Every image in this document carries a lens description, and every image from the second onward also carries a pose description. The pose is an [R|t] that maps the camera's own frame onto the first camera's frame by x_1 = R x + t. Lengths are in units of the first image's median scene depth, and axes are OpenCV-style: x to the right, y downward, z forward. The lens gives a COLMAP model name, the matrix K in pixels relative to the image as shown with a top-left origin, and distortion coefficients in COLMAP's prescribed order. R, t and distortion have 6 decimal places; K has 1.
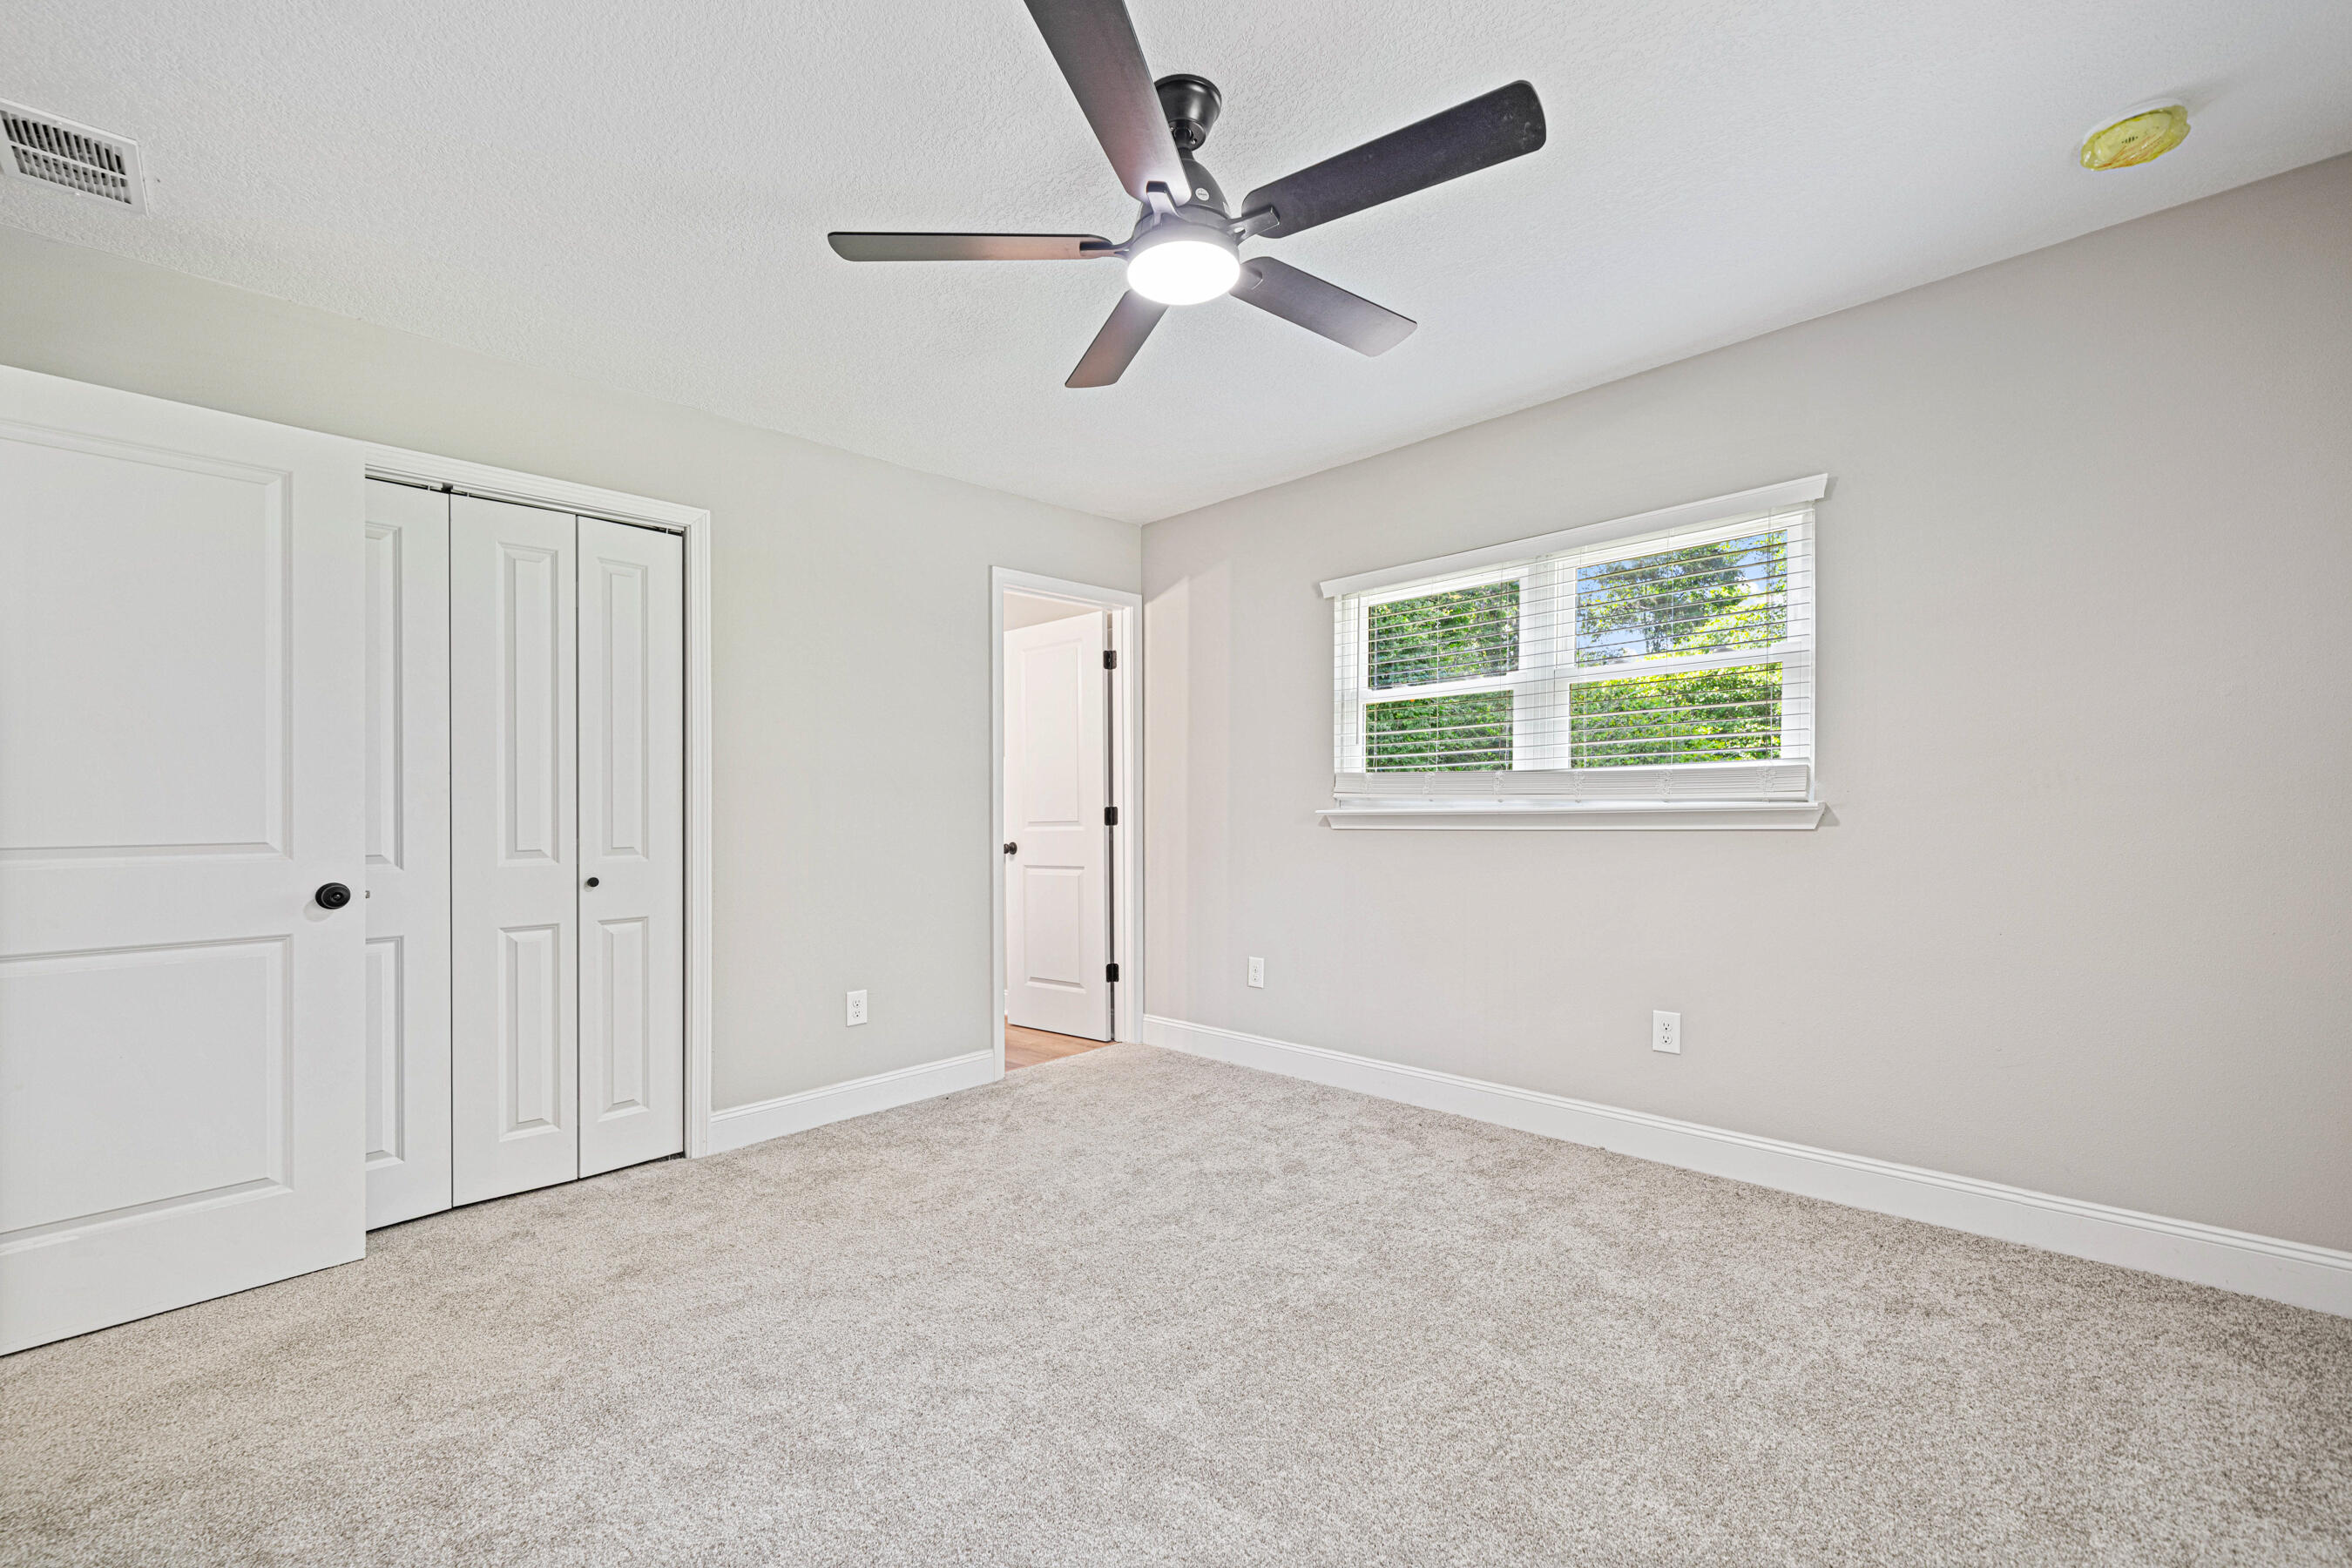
lens RADIAL K [[975.7, 0, 1148.0], [0, 975.7, 817.1], [0, 0, 1]] dist [-0.001113, -0.000059]
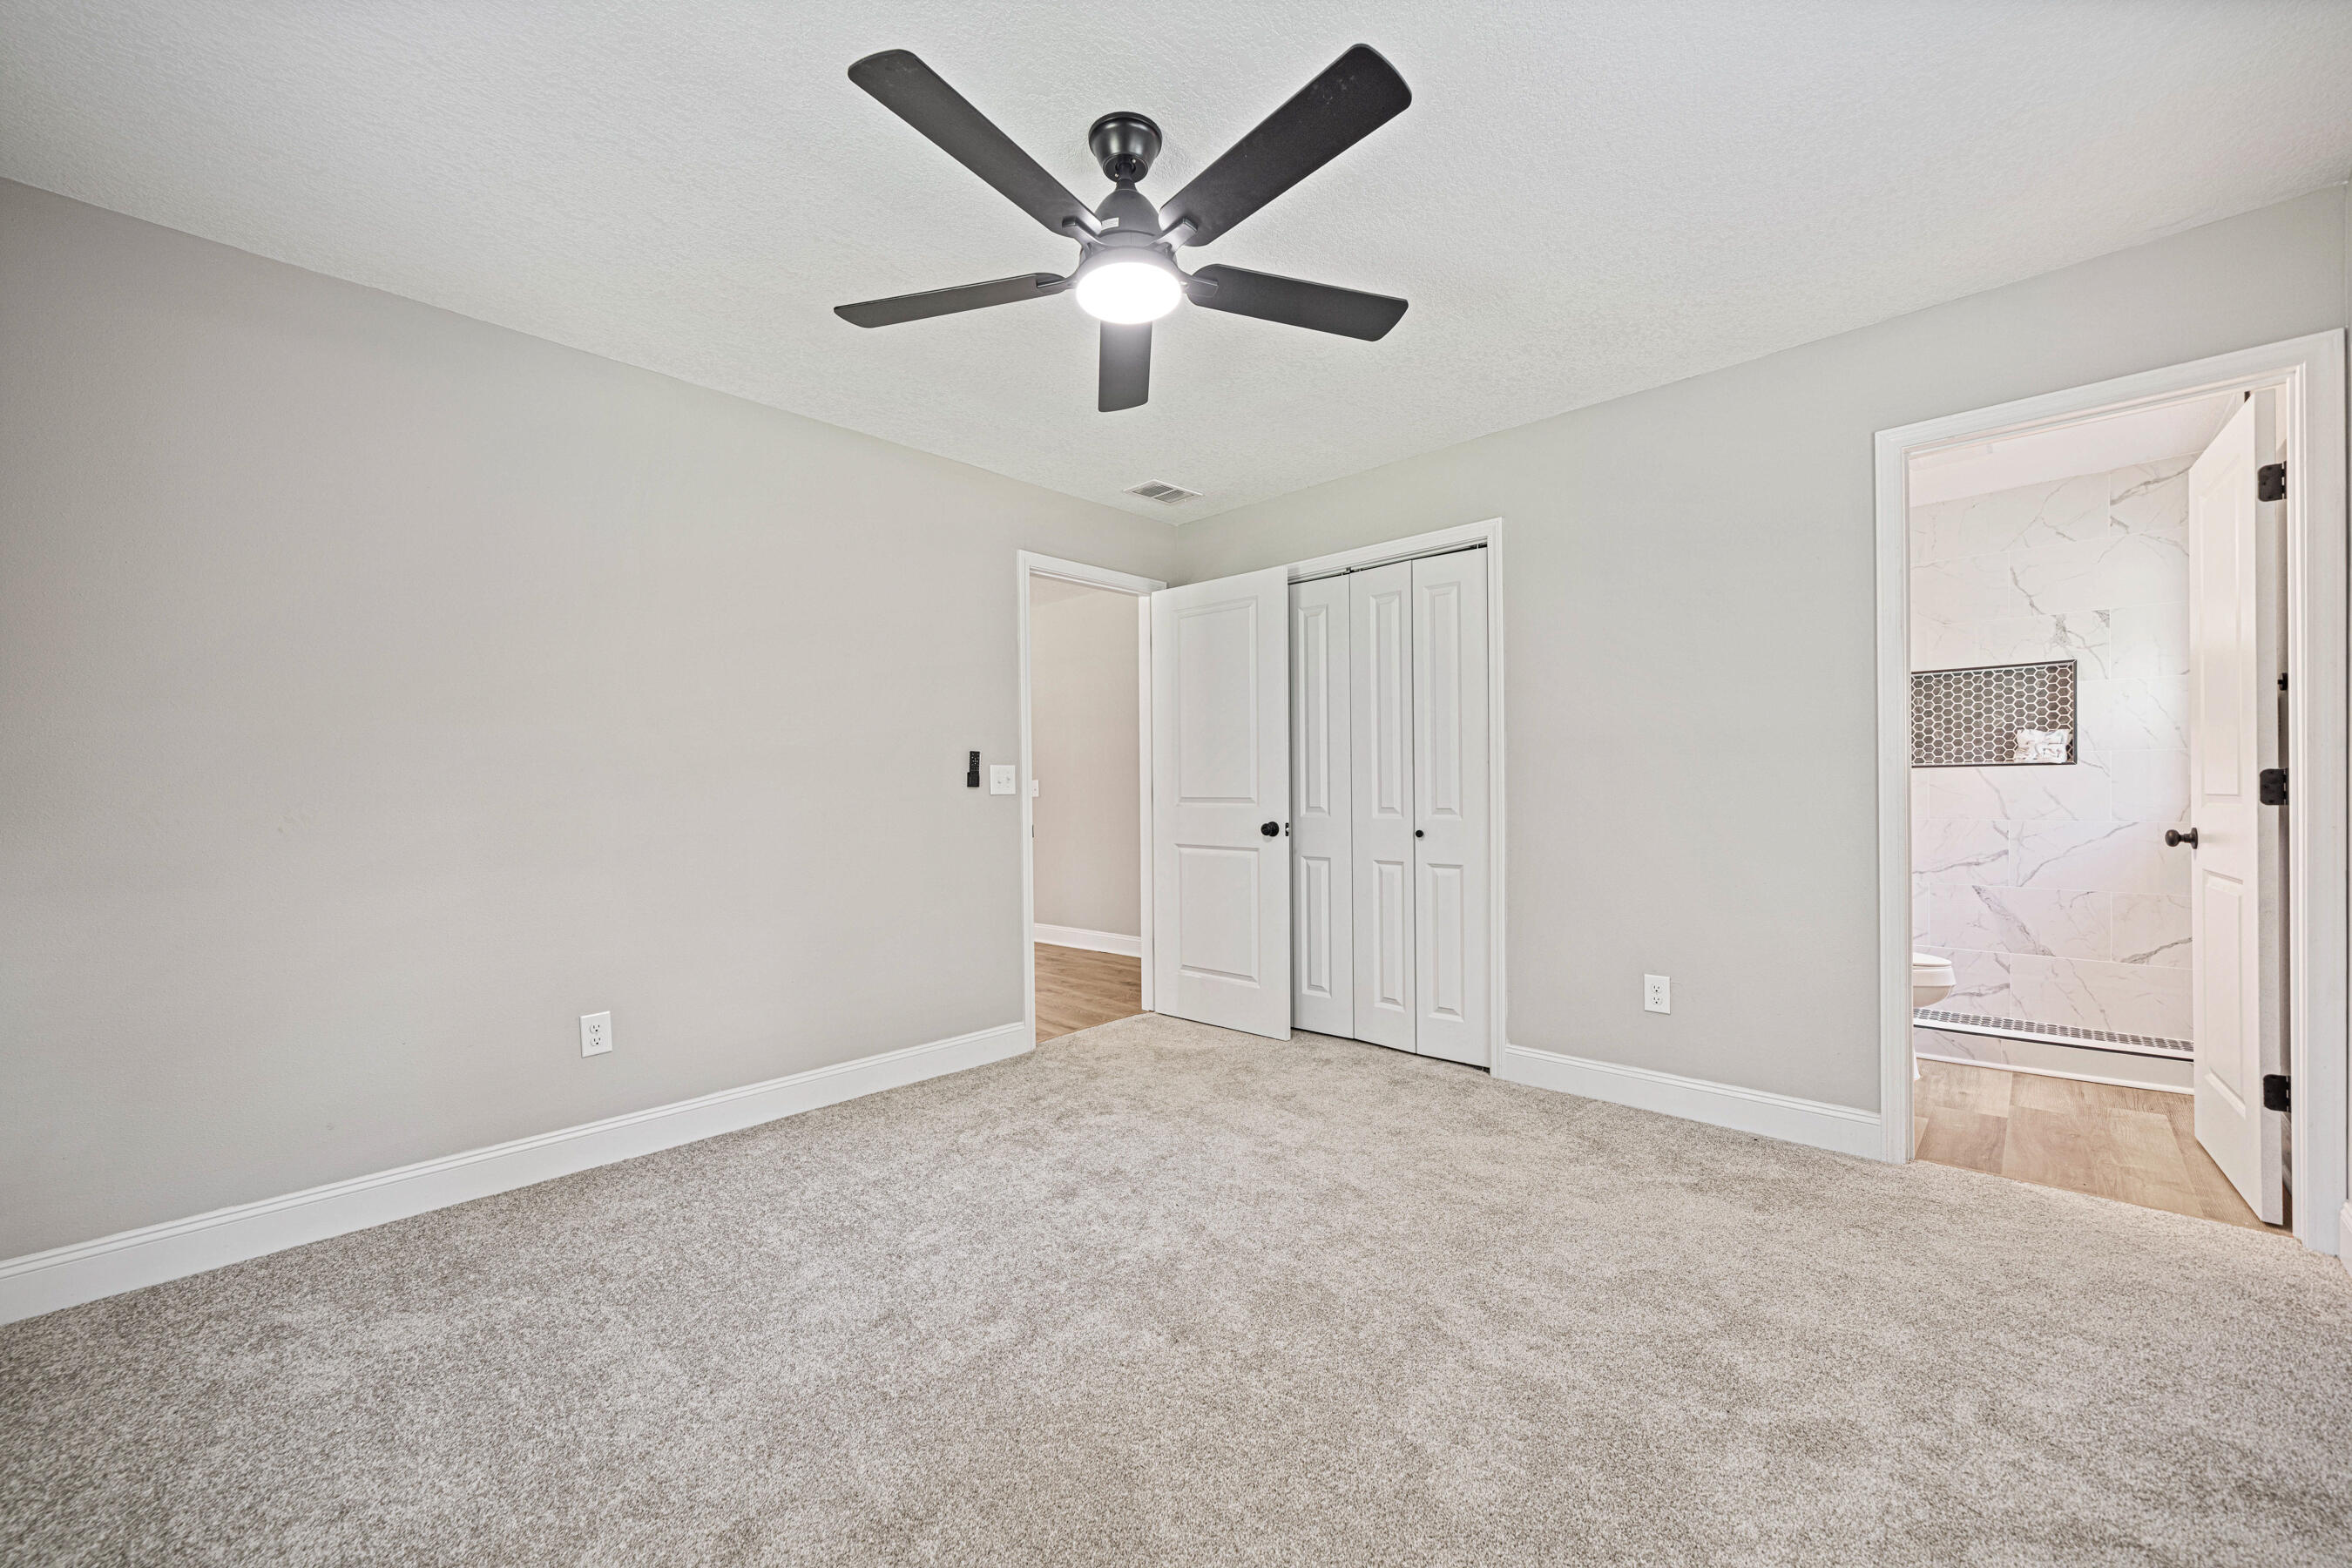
lens RADIAL K [[891.3, 0, 1167.2], [0, 891.3, 782.2], [0, 0, 1]] dist [-0.000162, -0.000020]
pose [[0.034594, 0.012502, -0.999323, 0.627802], [0.005015, 0.999907, 0.012683, -0.020453], [0.999389, -0.005450, 0.034528, 0.615313]]
